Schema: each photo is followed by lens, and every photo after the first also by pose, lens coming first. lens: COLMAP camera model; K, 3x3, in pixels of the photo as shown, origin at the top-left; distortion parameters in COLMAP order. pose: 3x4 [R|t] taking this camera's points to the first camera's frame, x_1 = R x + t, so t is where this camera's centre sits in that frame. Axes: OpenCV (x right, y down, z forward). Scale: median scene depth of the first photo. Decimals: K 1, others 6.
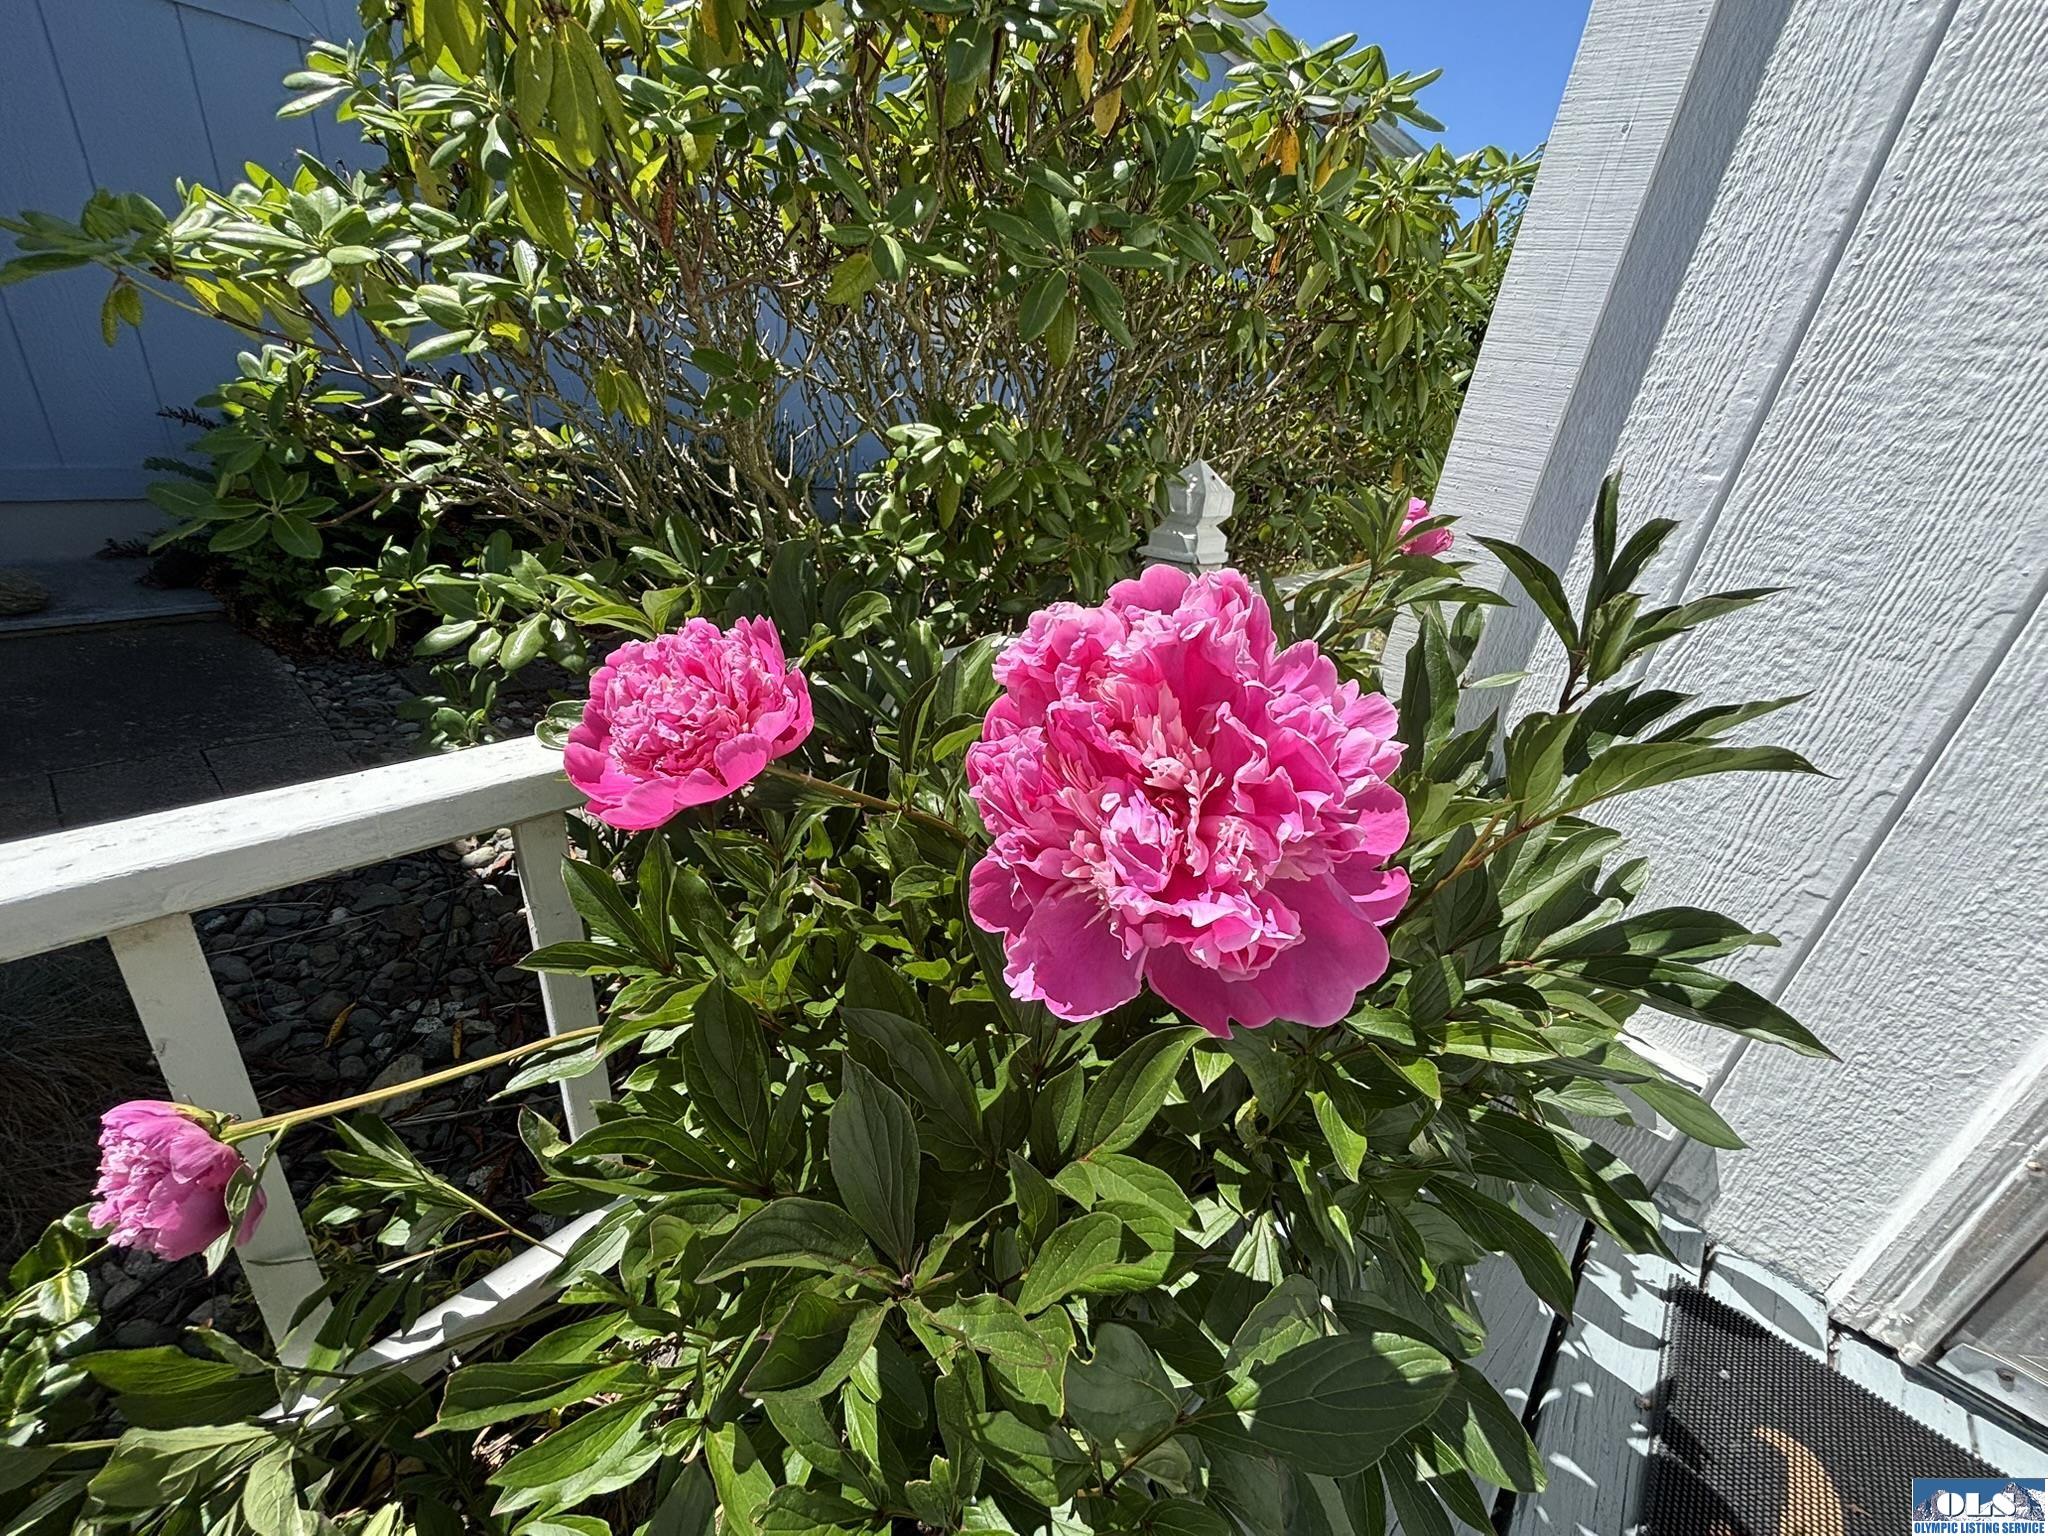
lens RADIAL K [[824.4, 0, 1021.3], [0, 824.4, 775.8], [0, 0, 1]] dist [-0.000209, -0.000264]
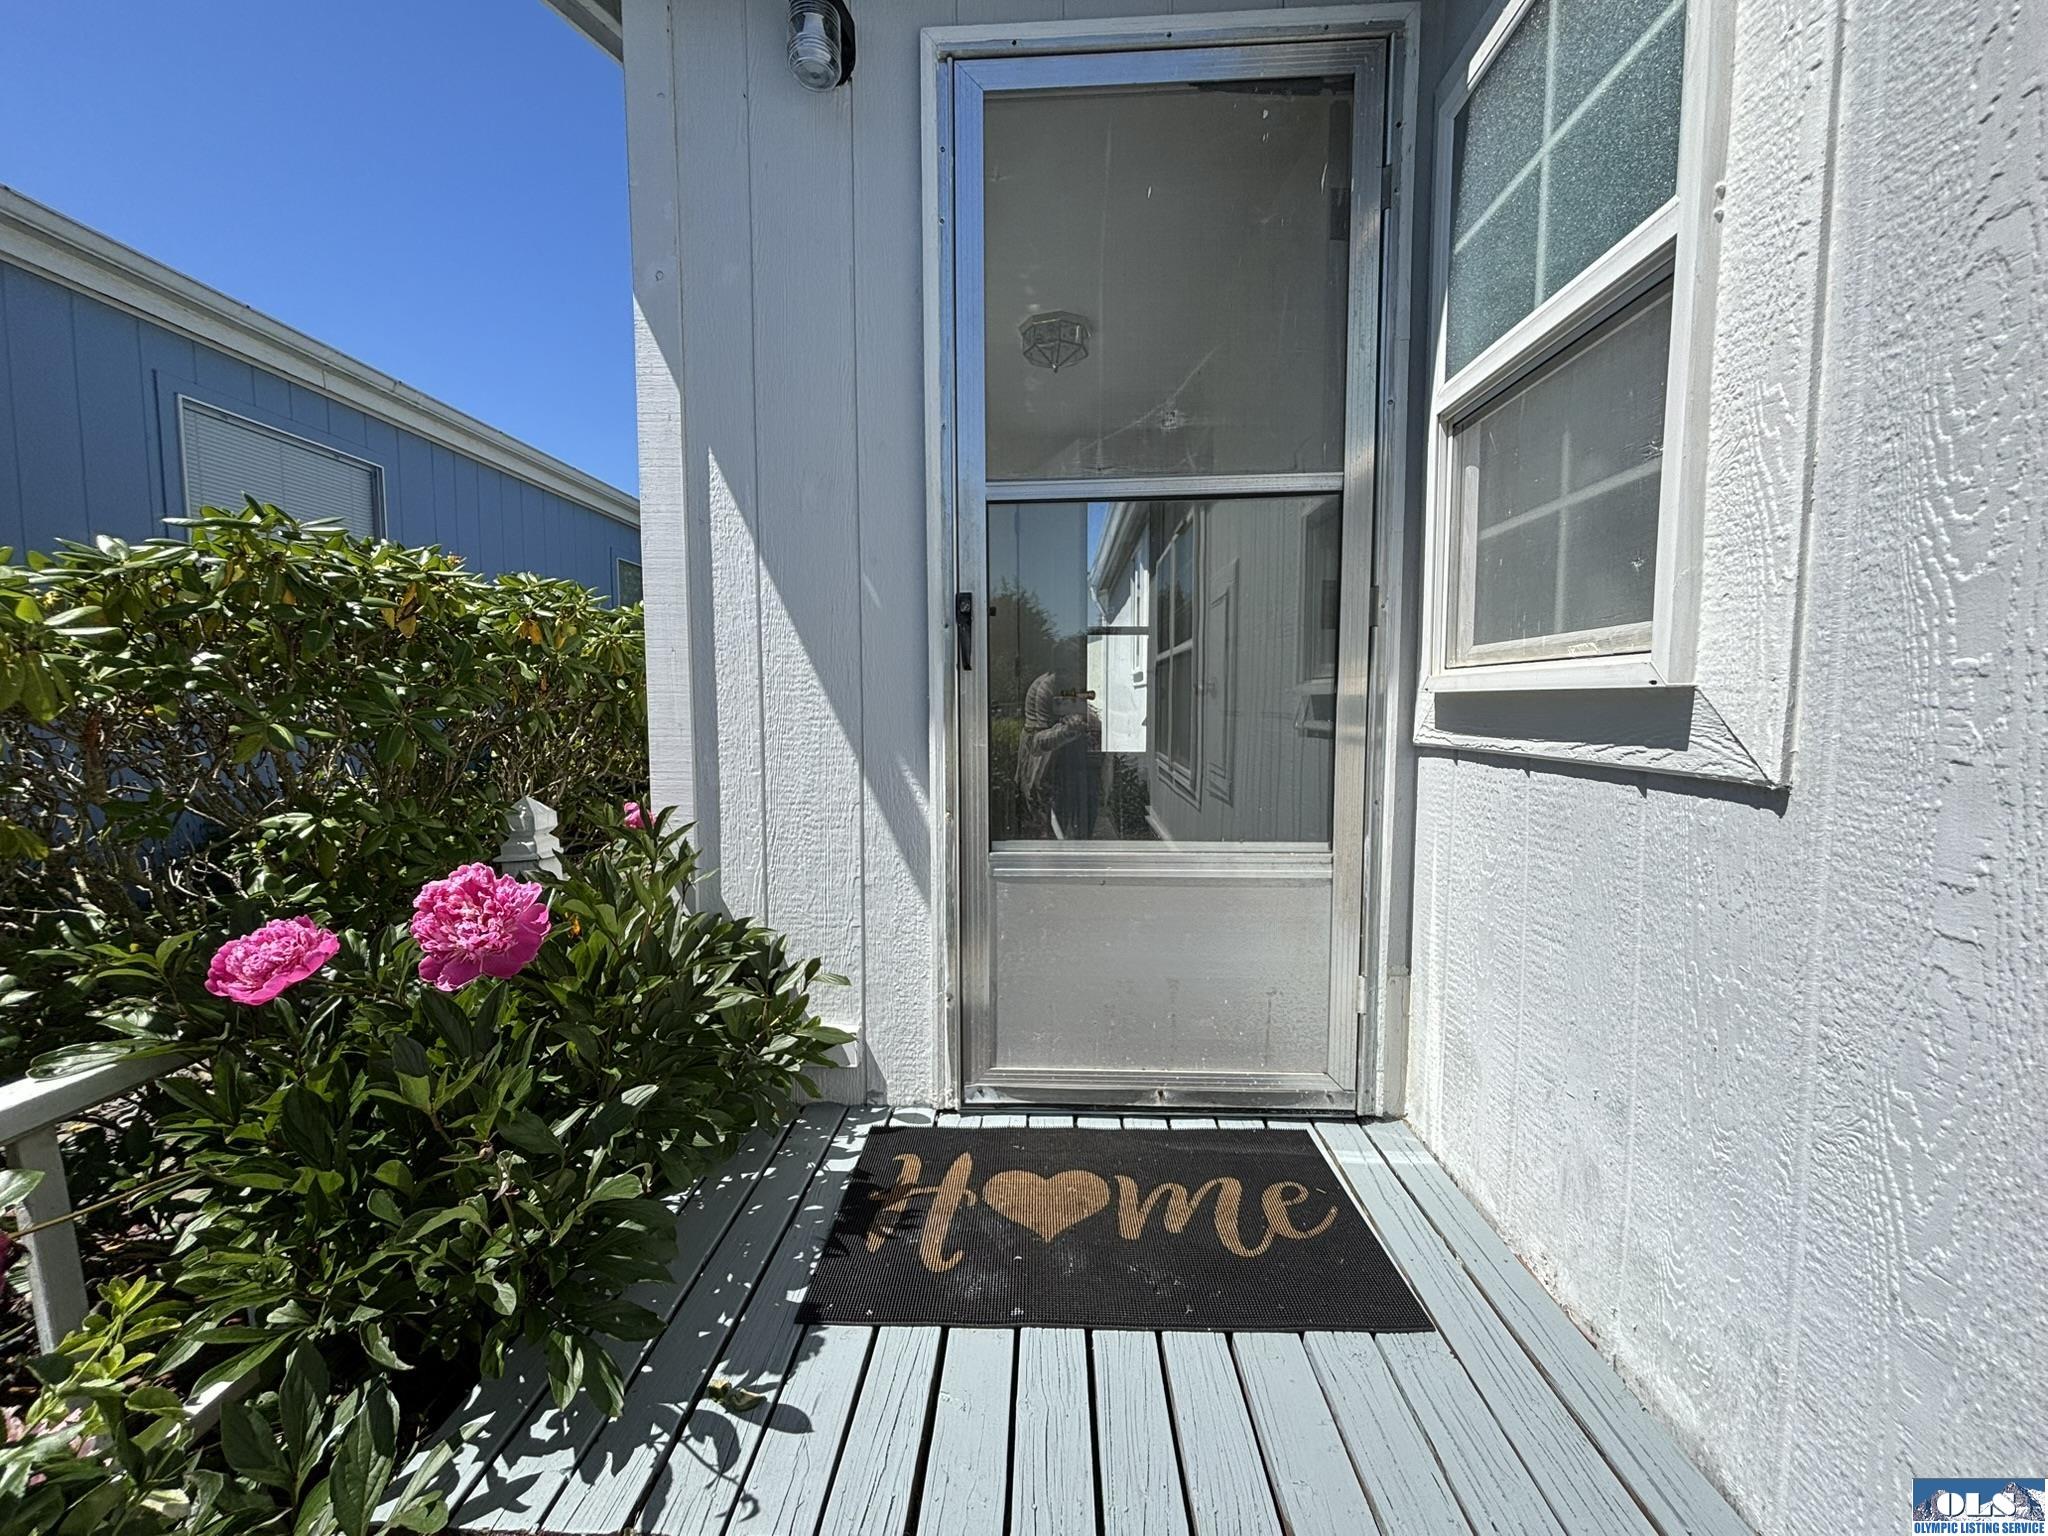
lens RADIAL K [[824.4, 0, 1030.0], [0, 824.4, 772.1], [0, 0, 1]] dist [-0.000209, -0.000264]
pose [[0.759488, -0.174106, 0.626790, -0.045132], [0.360202, 0.914883, -0.182330, 0.309709], [-0.541695, 0.364249, 0.757555, -1.084347]]
